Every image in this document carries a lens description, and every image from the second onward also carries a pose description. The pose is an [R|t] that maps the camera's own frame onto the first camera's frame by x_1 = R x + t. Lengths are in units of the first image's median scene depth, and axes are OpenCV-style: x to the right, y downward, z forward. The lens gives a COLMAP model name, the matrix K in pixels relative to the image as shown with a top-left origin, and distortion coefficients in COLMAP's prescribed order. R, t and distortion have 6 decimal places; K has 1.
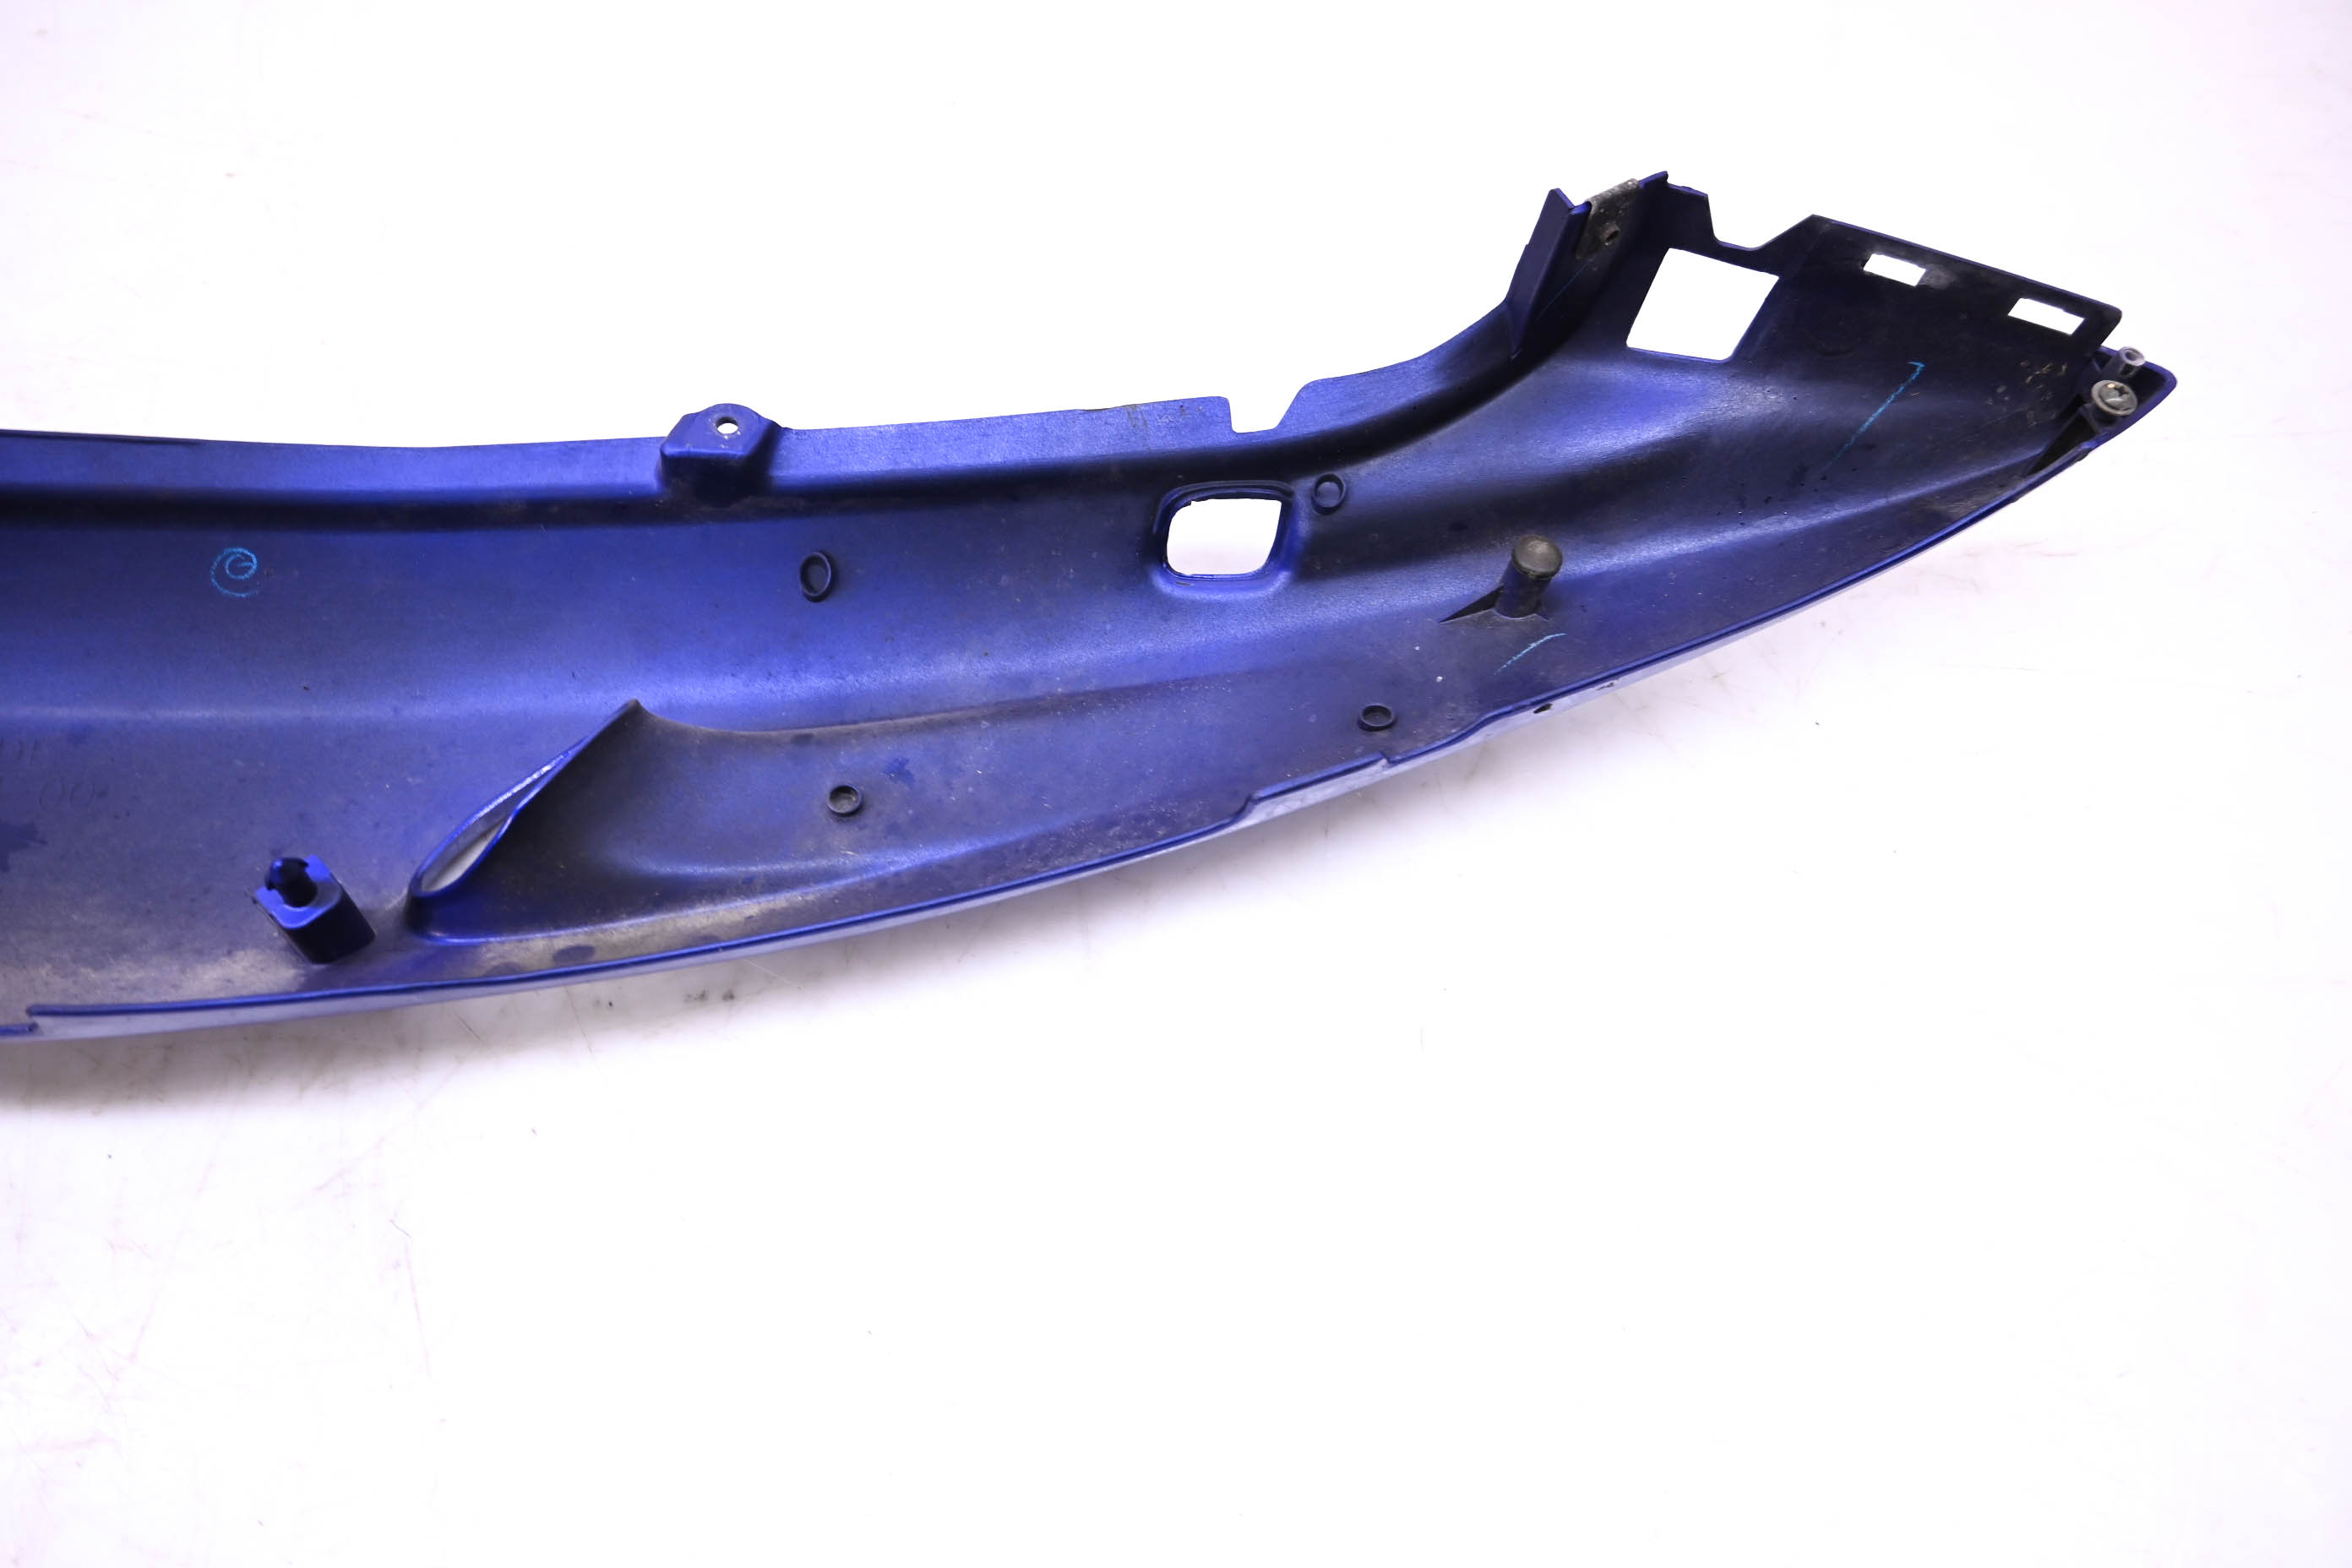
lens RADIAL K [[1608.4, 0, 1176.0], [0, 1608.4, 784.0], [0, 0, 1]] dist [-0.000475, -0.000917]
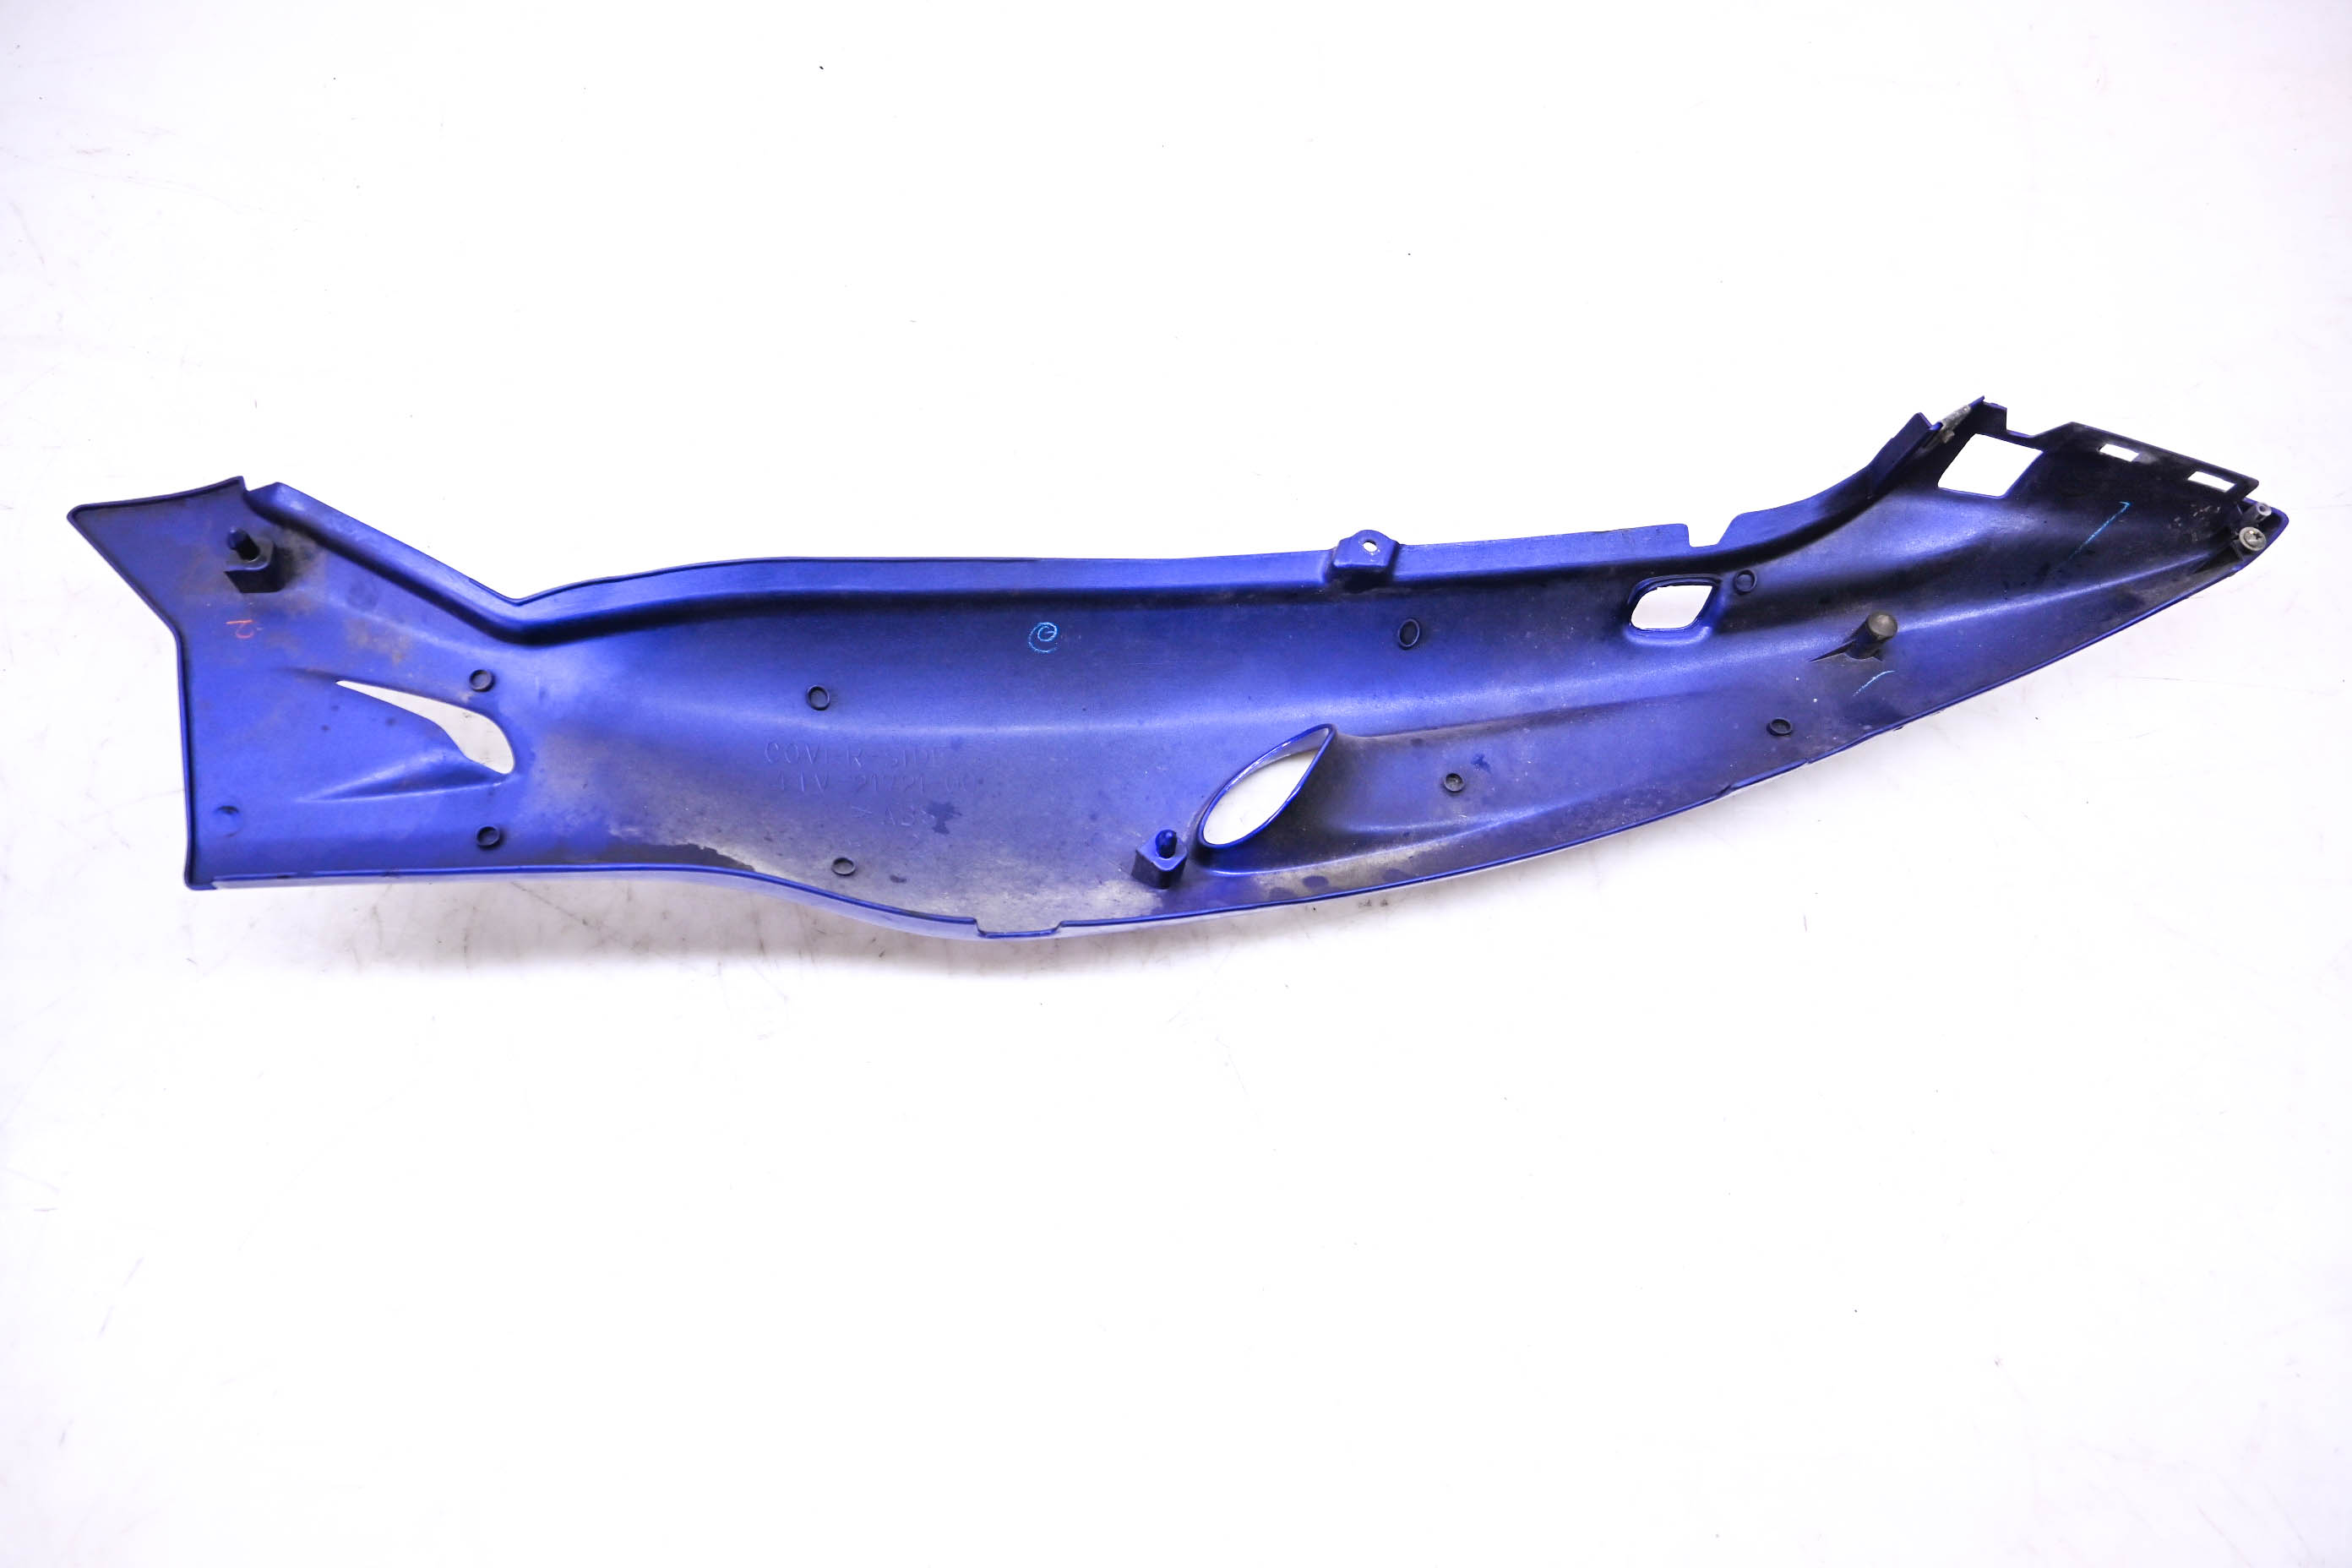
lens RADIAL K [[1608.4, 0, 1176.0], [0, 1608.4, 784.0], [0, 0, 1]] dist [-0.000475, -0.000917]
pose [[0.999917, -0.012079, 0.004397, -0.481674], [0.011561, 0.994586, 0.103272, -0.155582], [-0.005621, -0.103213, 0.994643, -0.599591]]
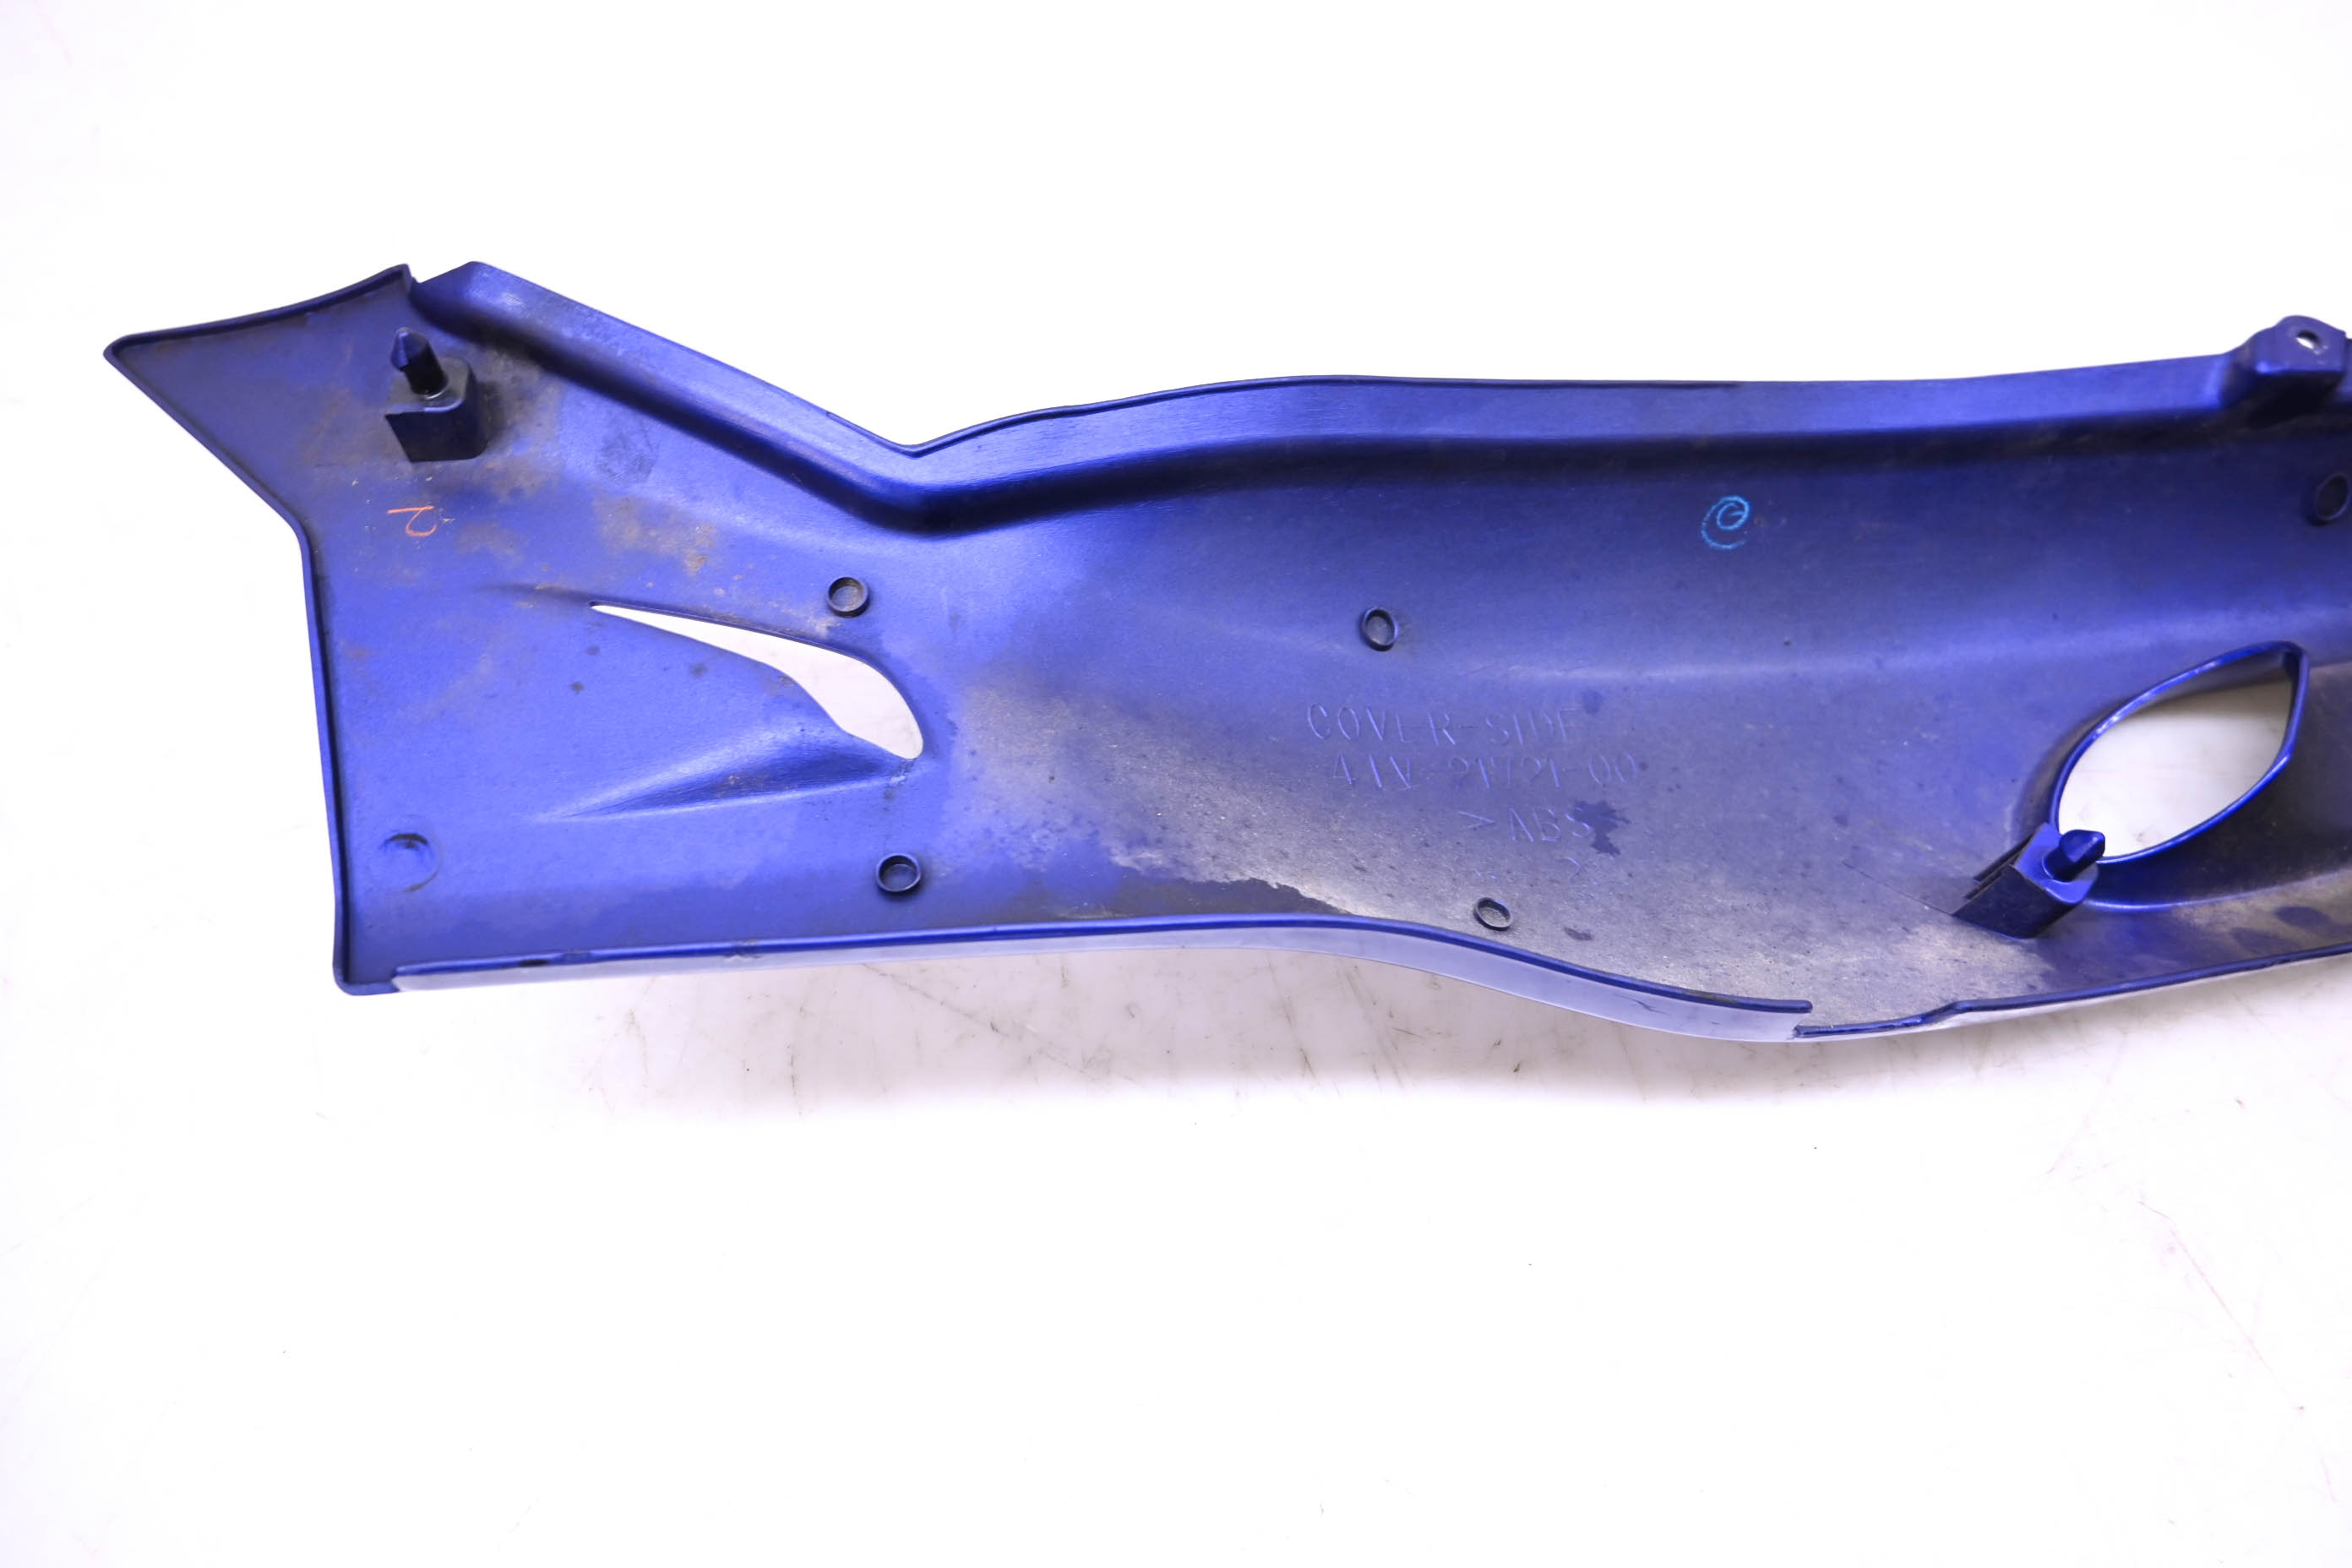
lens RADIAL K [[1608.4, 0, 1176.0], [0, 1608.4, 784.0], [0, 0, 1]] dist [-0.000475, -0.000917]
pose [[0.998986, -0.044192, -0.008605, -0.937598], [0.044648, 0.997001, 0.063203, -0.055423], [0.005786, -0.063523, 0.997964, 0.055243]]
